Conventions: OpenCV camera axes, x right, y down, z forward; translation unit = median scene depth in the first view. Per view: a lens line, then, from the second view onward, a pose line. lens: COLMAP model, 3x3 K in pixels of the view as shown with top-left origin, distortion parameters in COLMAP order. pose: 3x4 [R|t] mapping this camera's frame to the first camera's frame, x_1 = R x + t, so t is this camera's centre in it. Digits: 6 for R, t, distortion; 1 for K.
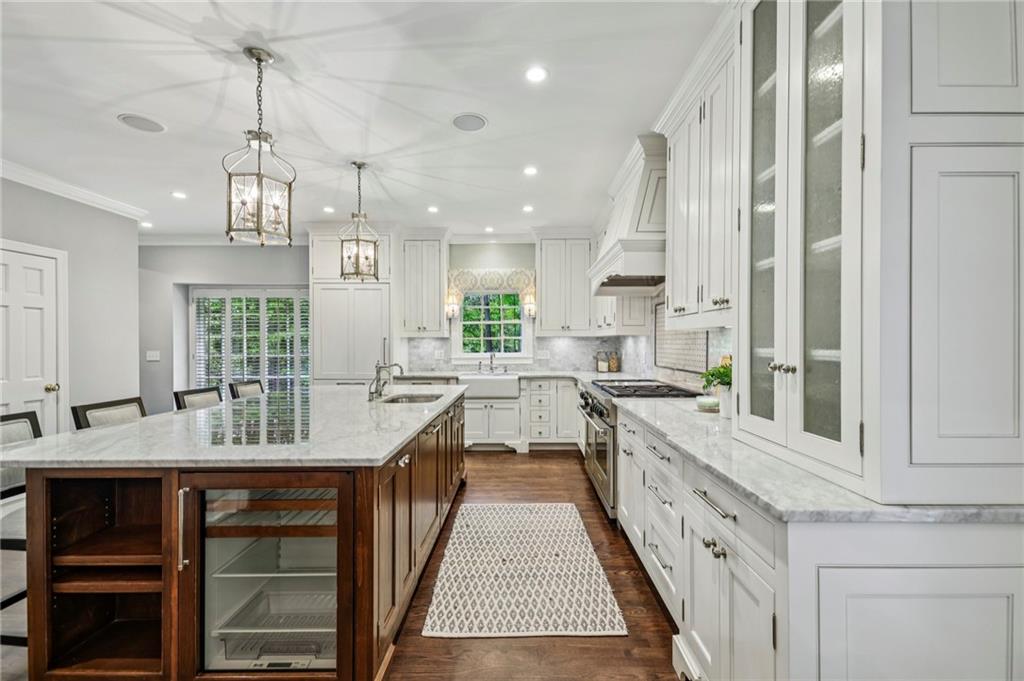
lens RADIAL K [[440.5, 0, 515.8], [0, 440.5, 342.6], [0, 0, 1]] dist [0.008375, -0.001726]
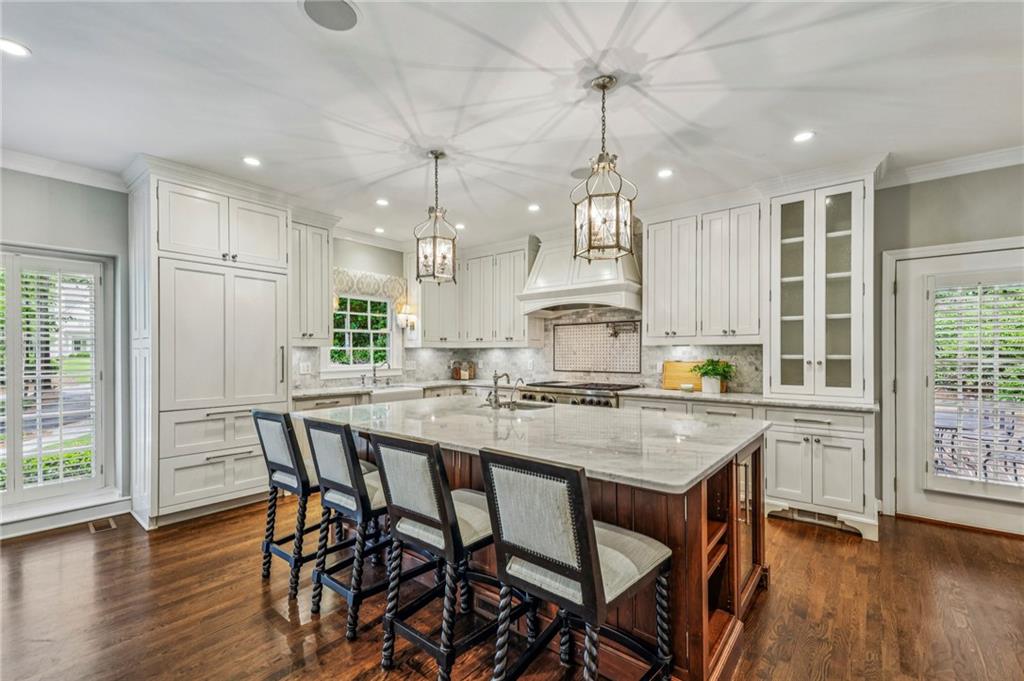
lens RADIAL K [[440.5, 0, 519.8], [0, 440.5, 348.8], [0, 0, 1]] dist [0.008375, -0.001726]
pose [[0.606068, 0.009060, 0.795361, -0.644885], [0.000558, 0.999930, -0.011815, 0.001916], [-0.795413, 0.007605, 0.606020, 0.219177]]
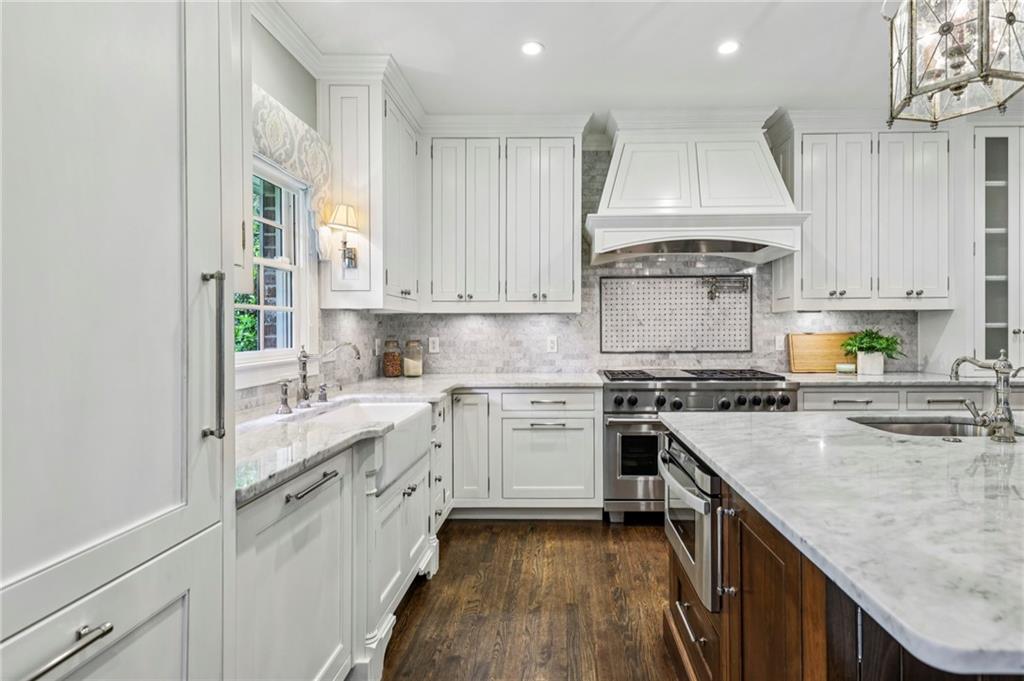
lens RADIAL K [[599.2, 0, 519.7], [0, 599.2, 331.3], [0, 0, 1]] dist [0.042423, -0.002538]
pose [[-0.018126, -0.007735, 0.999806, -0.617857], [0.007193, 0.999943, 0.007866, 0.003524], [-0.999810, 0.007334, -0.018069, 0.929917]]
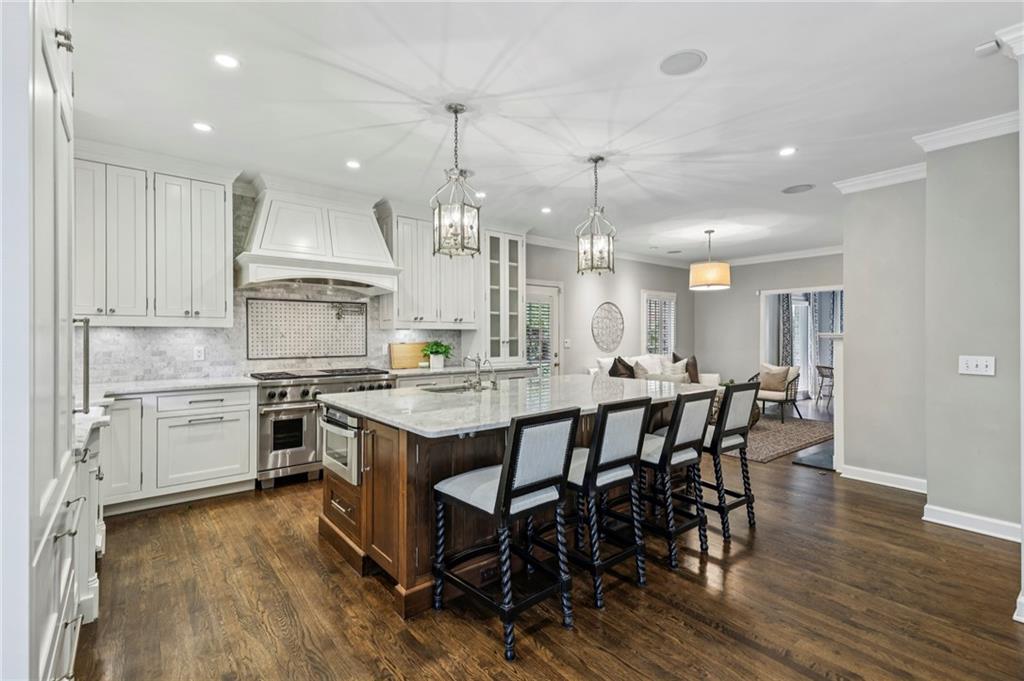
lens RADIAL K [[462.3, 0, 526.4], [0, 462.3, 346.5], [0, 0, 1]] dist [-0.003332, -0.000723]
pose [[-0.663320, -0.017619, 0.748128, -0.706884], [0.001381, 0.999692, 0.024769, -0.001121], [-0.748334, 0.017463, -0.663092, 0.973931]]
